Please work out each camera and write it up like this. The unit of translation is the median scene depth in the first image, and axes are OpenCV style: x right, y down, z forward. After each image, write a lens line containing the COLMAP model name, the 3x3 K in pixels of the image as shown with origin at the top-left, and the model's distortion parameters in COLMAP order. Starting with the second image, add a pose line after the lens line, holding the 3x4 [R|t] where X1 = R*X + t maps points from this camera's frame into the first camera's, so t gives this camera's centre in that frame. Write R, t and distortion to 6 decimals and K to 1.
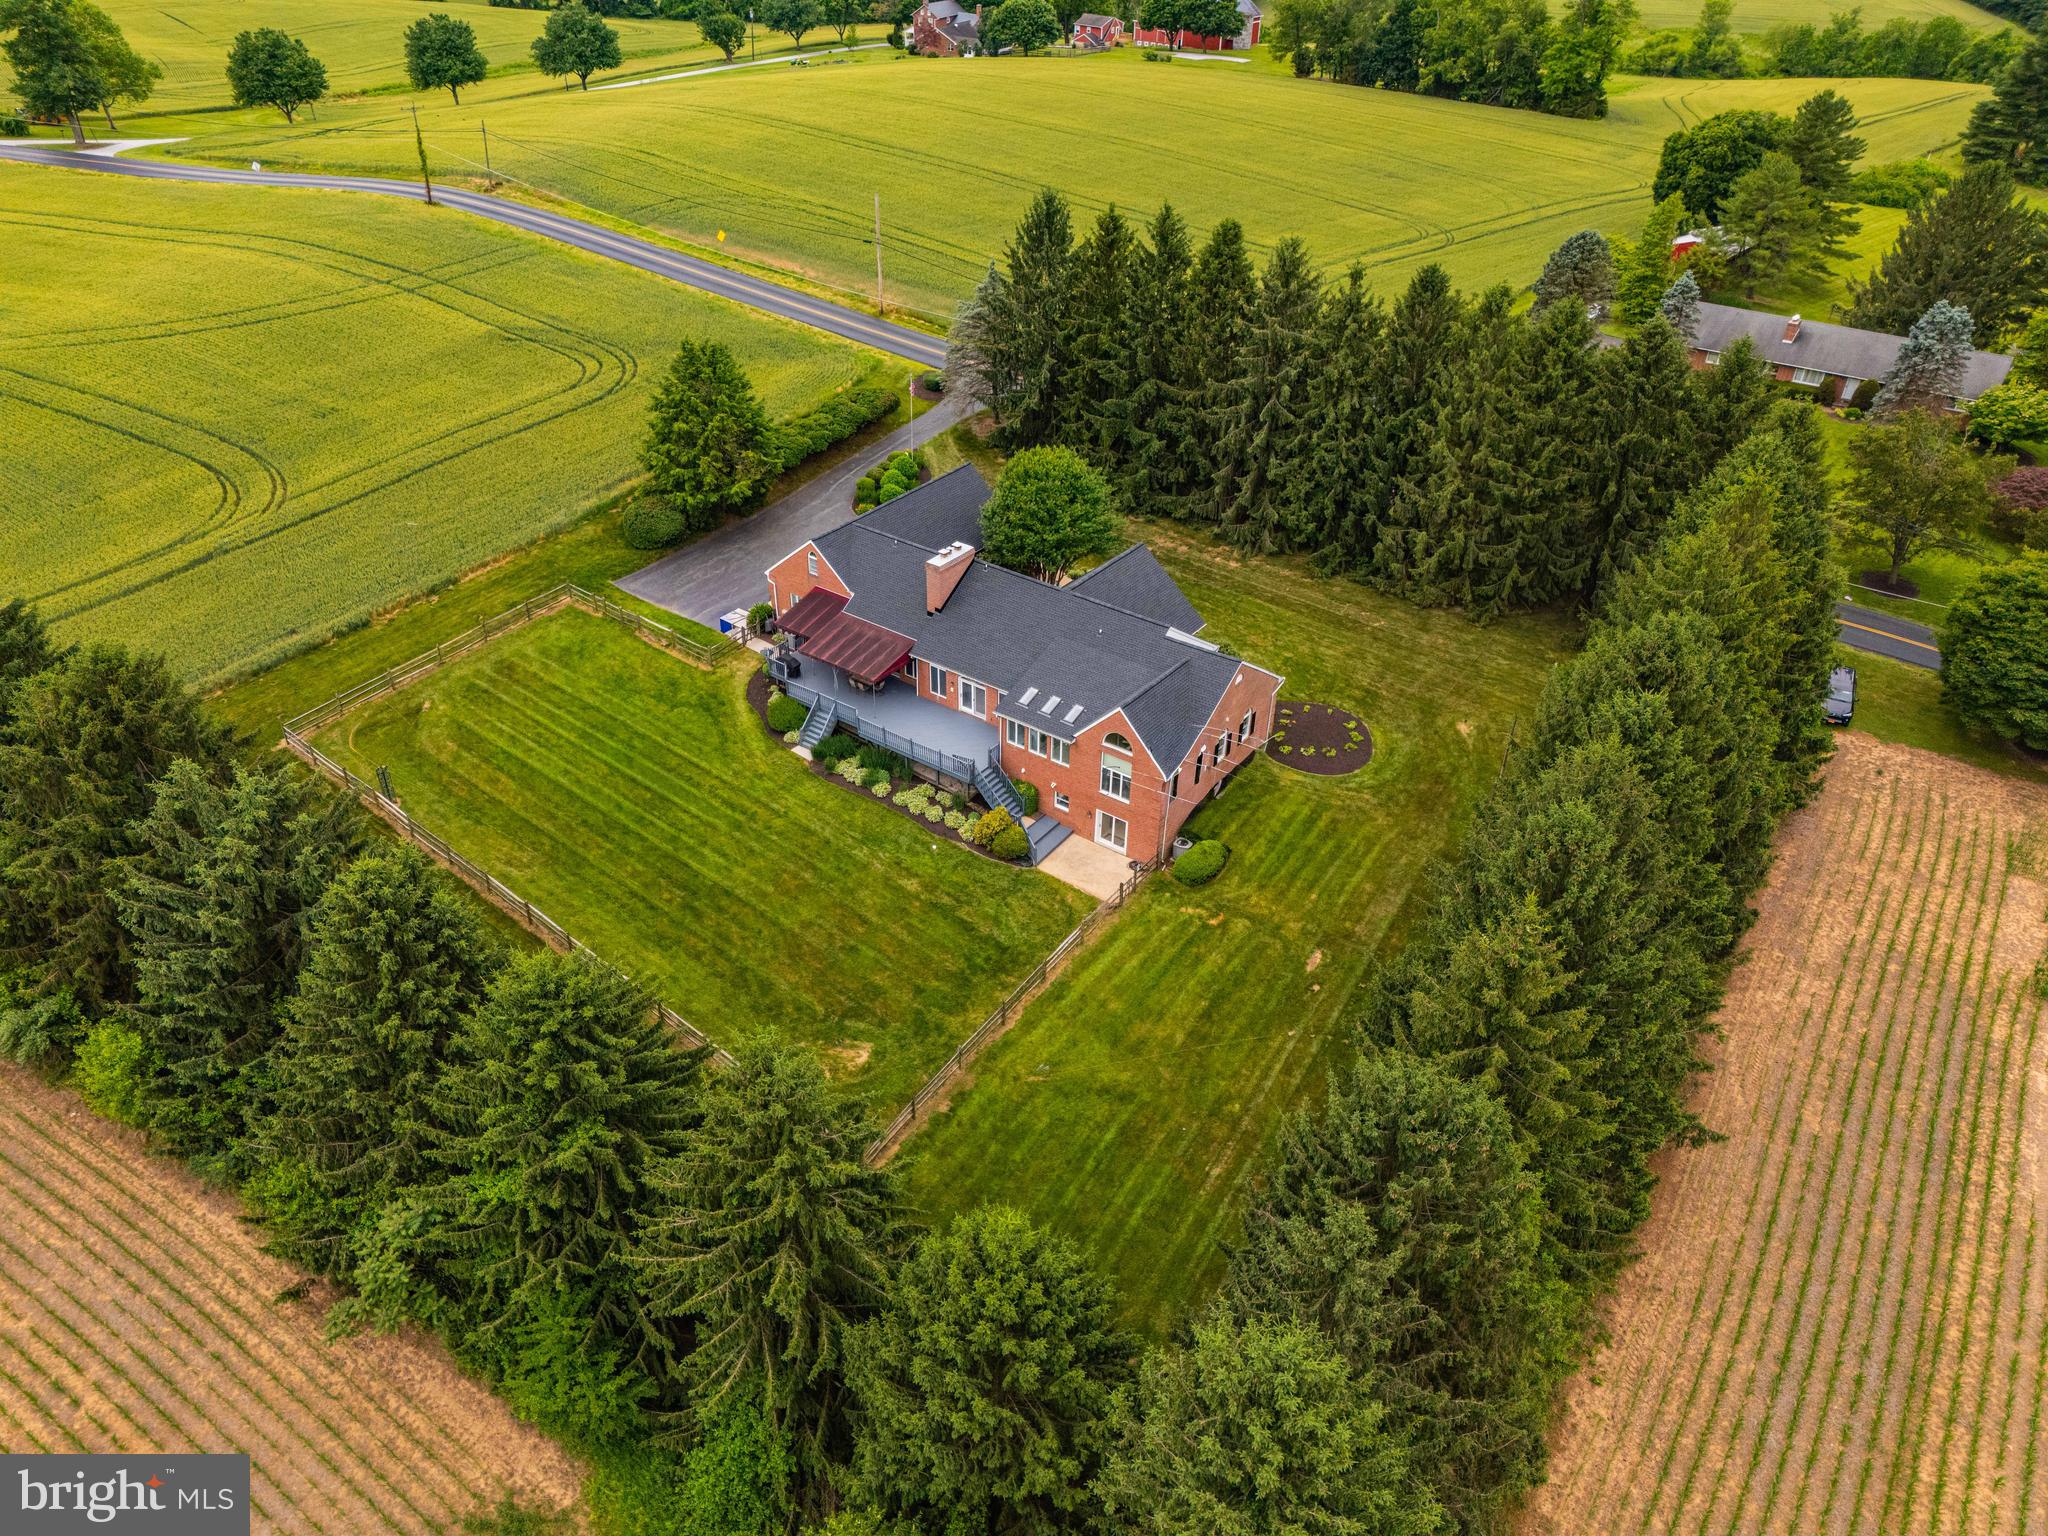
lens RADIAL K [[1489.5, 0, 1013.5], [0, 1489.5, 758.6], [0, 0, 1]] dist [0.087713, -0.081409]
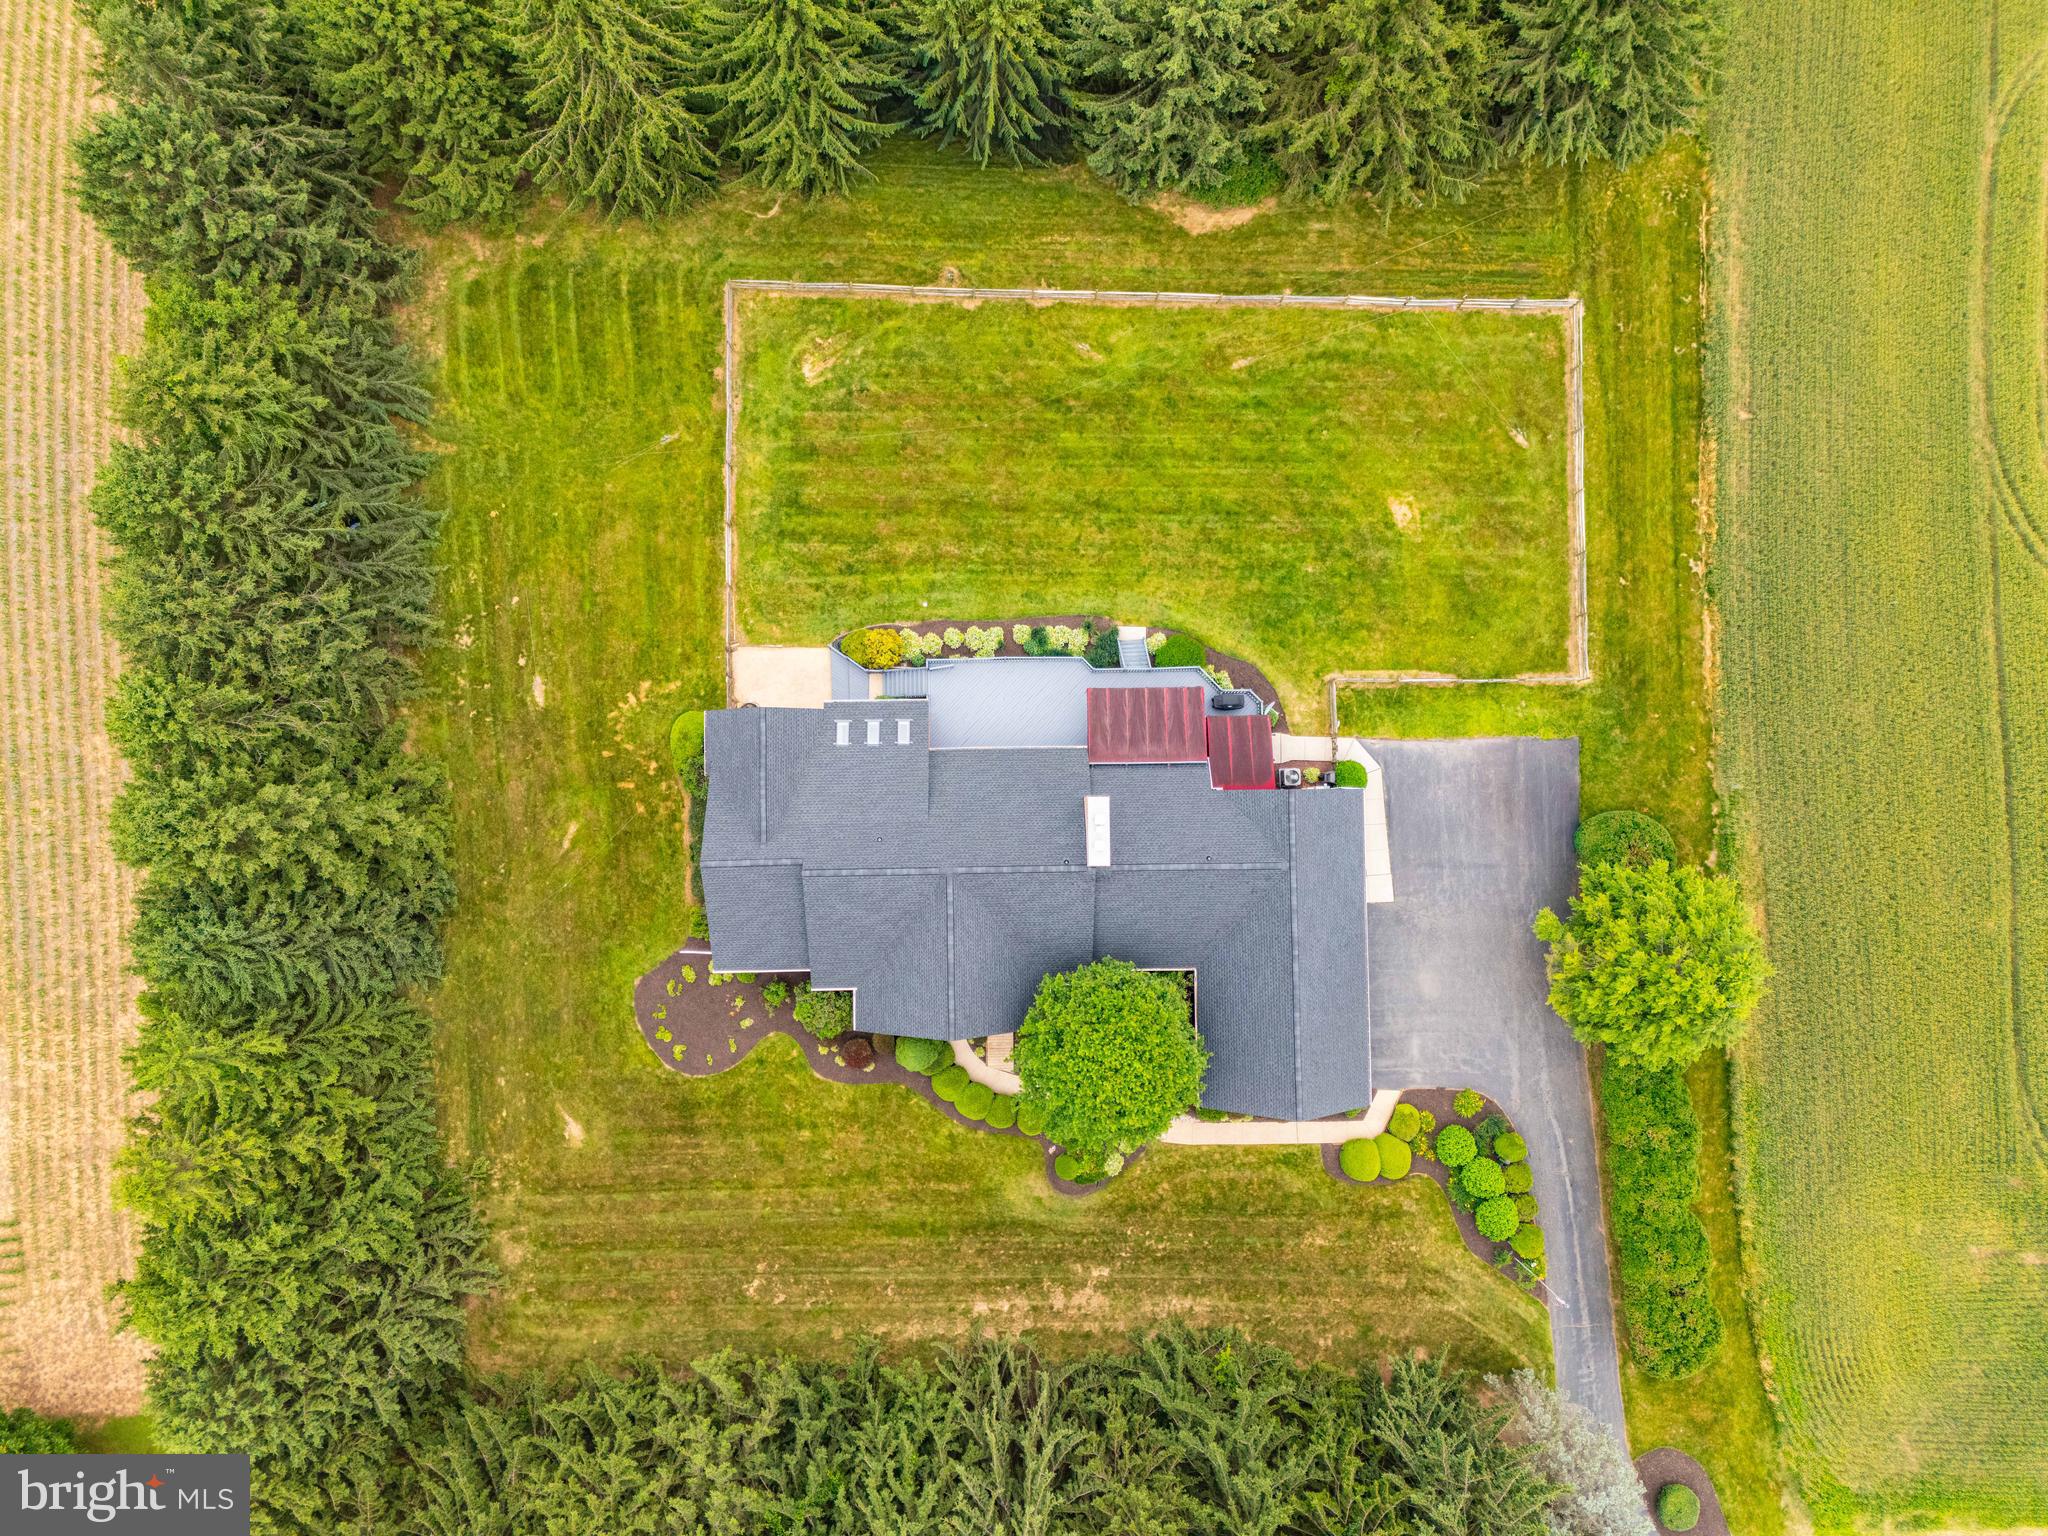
lens RADIAL K [[1521.3, 0, 1022.0], [0, 1521.3, 763.8], [0, 0, 1]] dist [0.093775, -0.087963]
pose [[-0.797744, 0.600589, -0.053827, 0.013176], [-0.371343, -0.418982, 0.828588, -0.811819], [0.475089, 0.680989, 0.557265, 0.514581]]
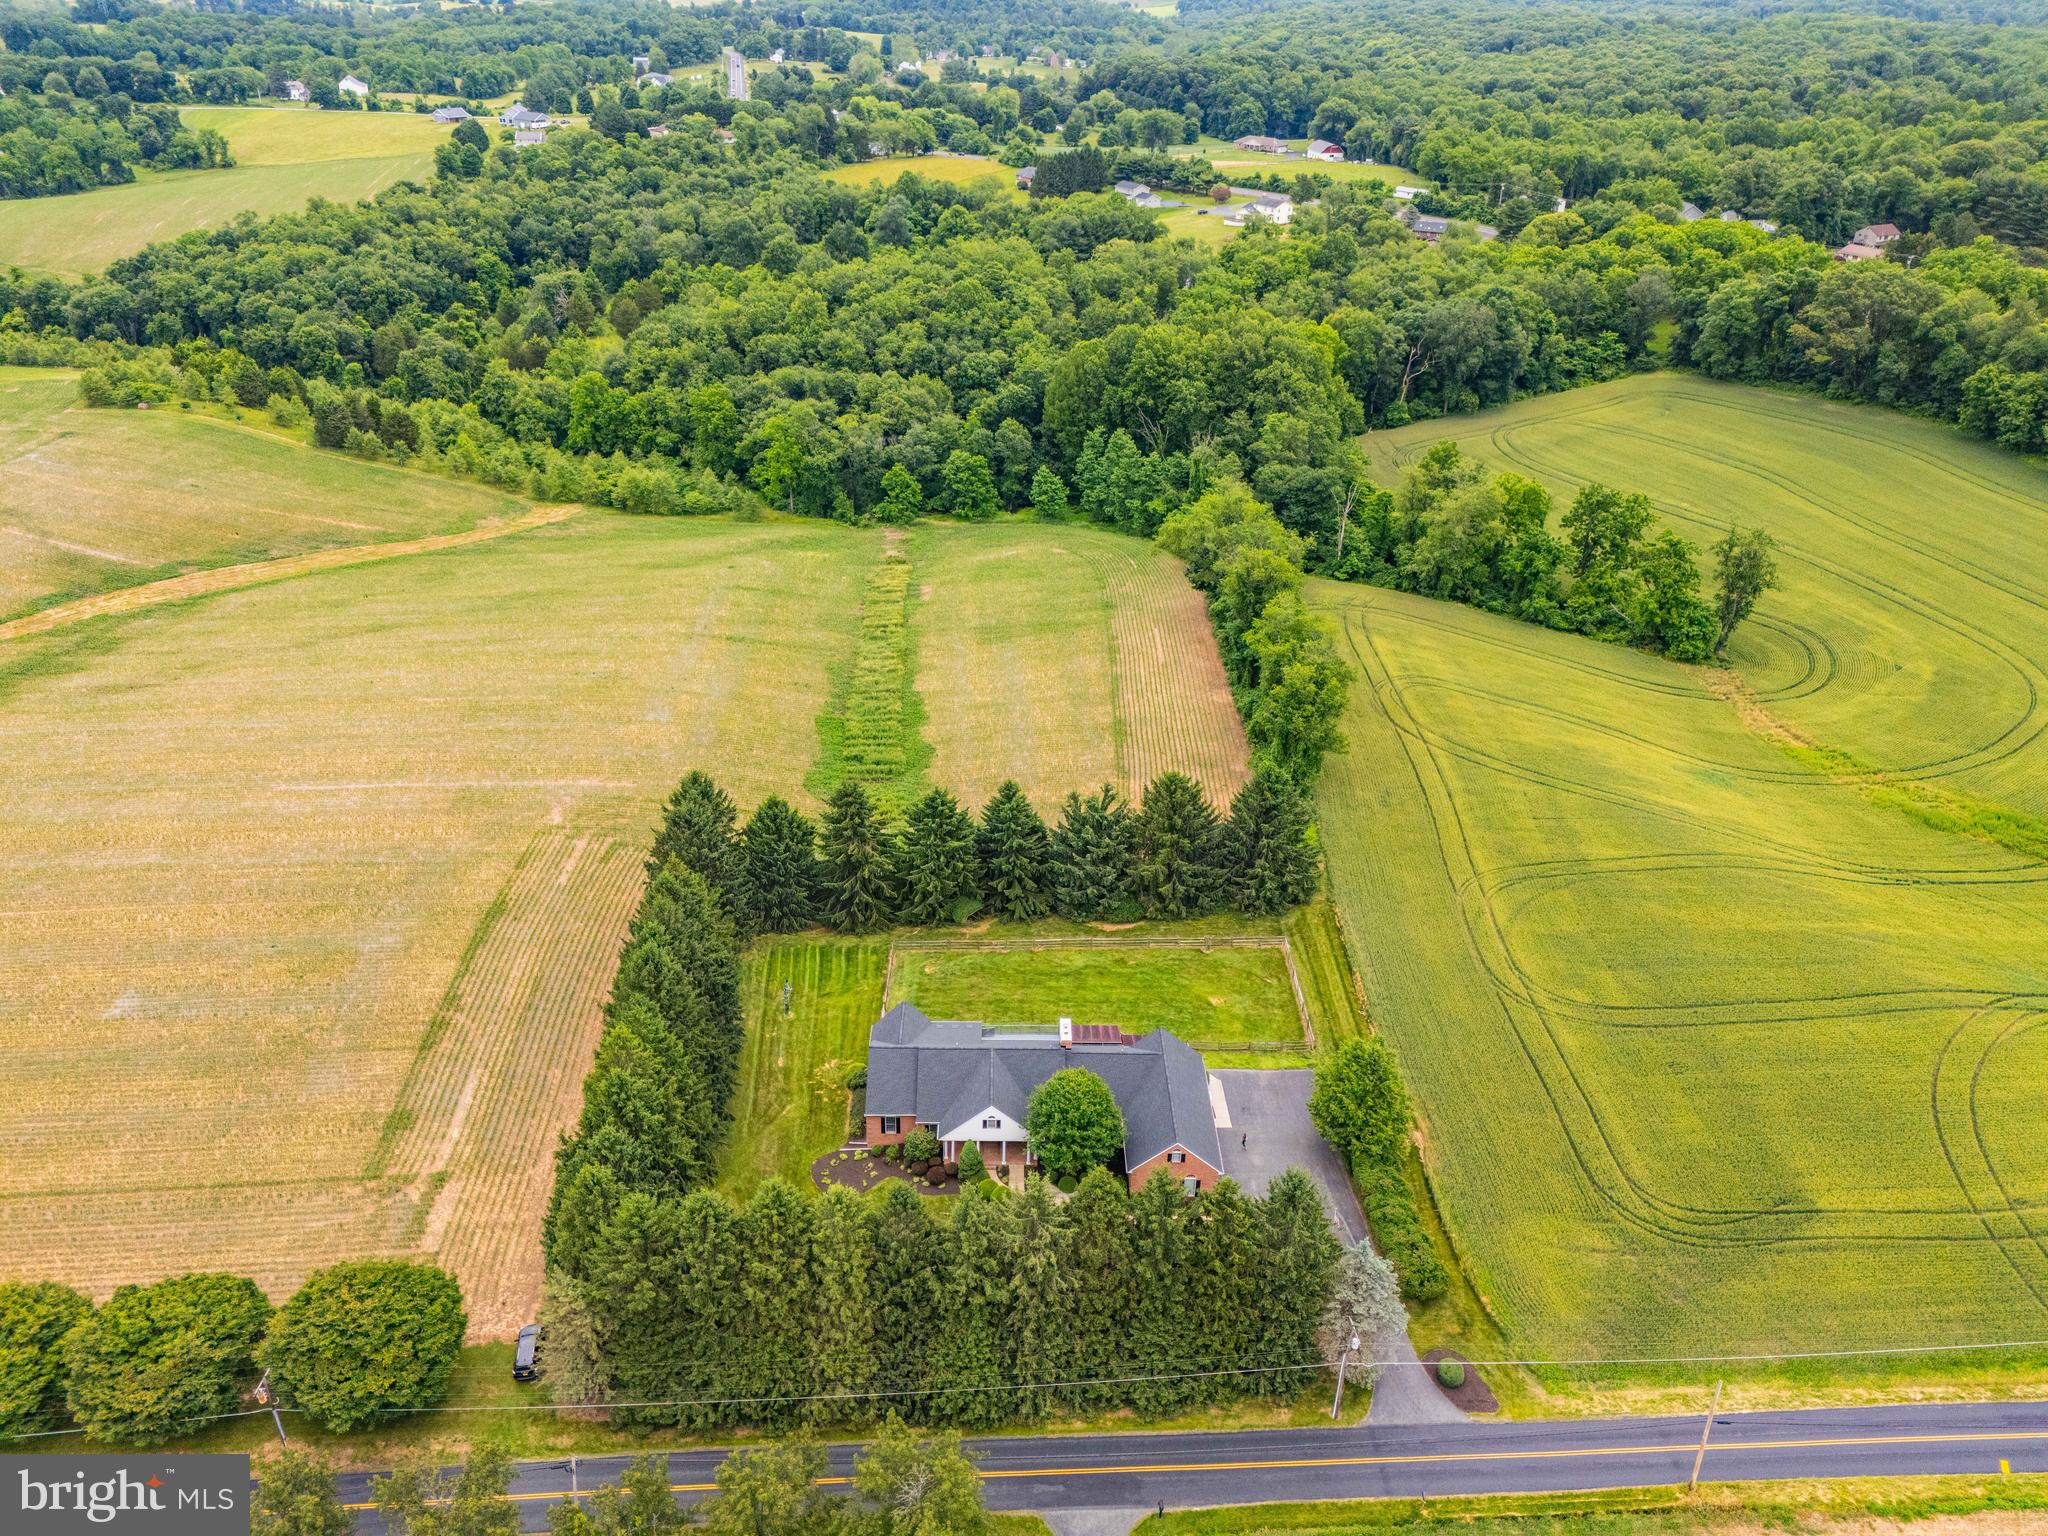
lens RADIAL K [[1531.3, 0, 1024.0], [0, 1531.3, 768.0], [0, 0, 1]] dist [0.108079, -0.107142]
pose [[-0.799621, 0.266458, -0.538151, 0.852999], [-0.358436, 0.507230, 0.783736, -1.641321], [0.481799, 0.819584, -0.310083, 1.307454]]
